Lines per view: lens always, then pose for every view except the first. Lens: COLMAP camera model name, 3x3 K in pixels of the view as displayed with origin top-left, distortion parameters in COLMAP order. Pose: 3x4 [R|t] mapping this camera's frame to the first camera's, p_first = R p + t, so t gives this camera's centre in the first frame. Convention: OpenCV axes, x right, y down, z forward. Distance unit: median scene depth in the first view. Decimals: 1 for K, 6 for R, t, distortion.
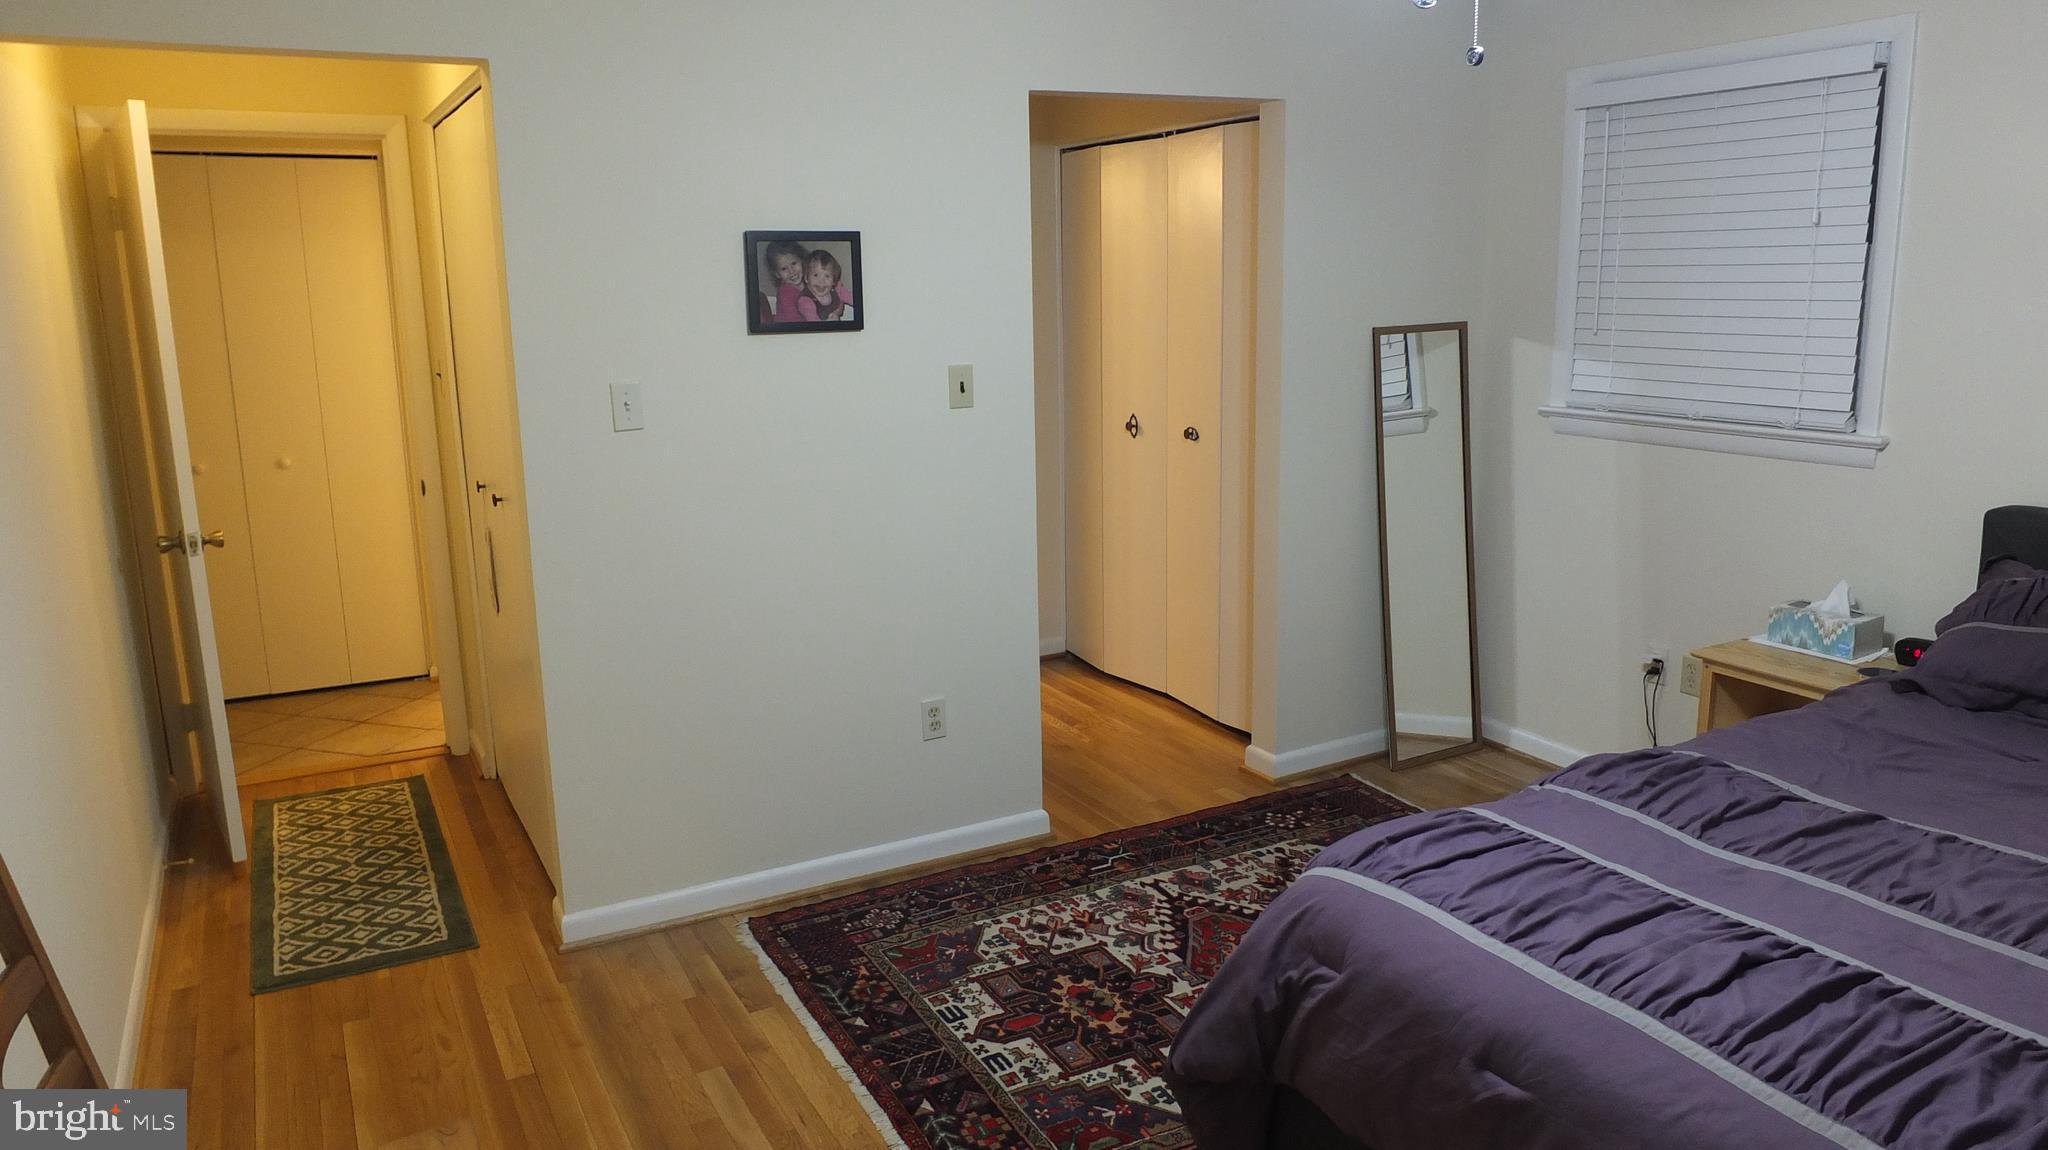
lens RADIAL K [[1397.1, 0, 1030.5], [0, 1397.1, 574.6], [0, 0, 1]] dist [-0.027784, -0.008712]
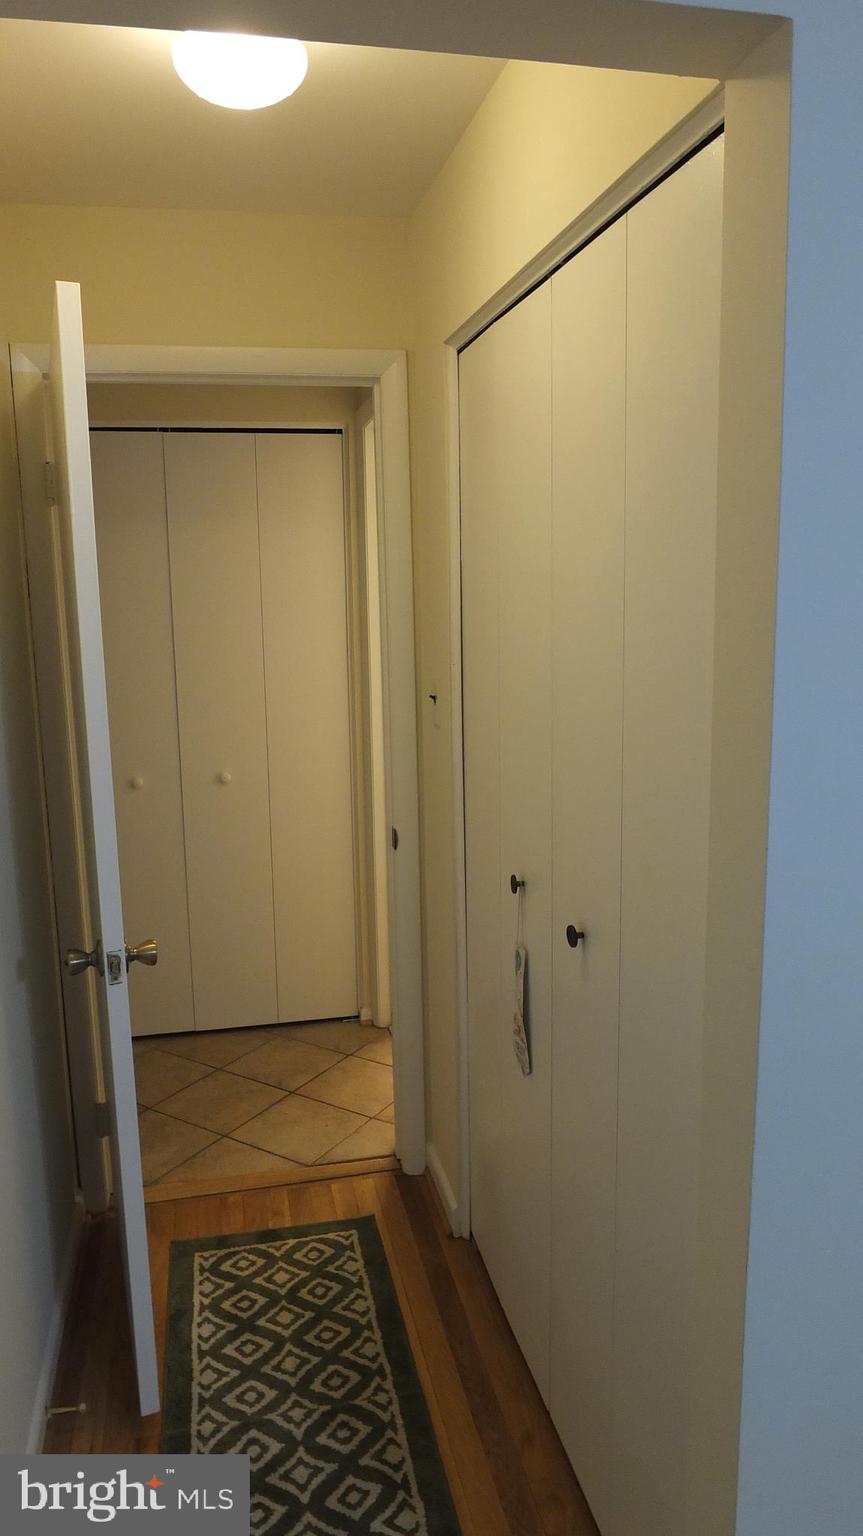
lens RADIAL K [[1047.8, 0, 428.6], [0, 1047.8, 765.8], [0, 0, 1]] dist [-0.027784, -0.008712]
pose [[0.959697, 0.045436, -0.277340, -0.273512], [-0.054053, 0.998262, -0.023497, -0.095014], [0.275790, 0.037541, 0.960484, 0.470114]]
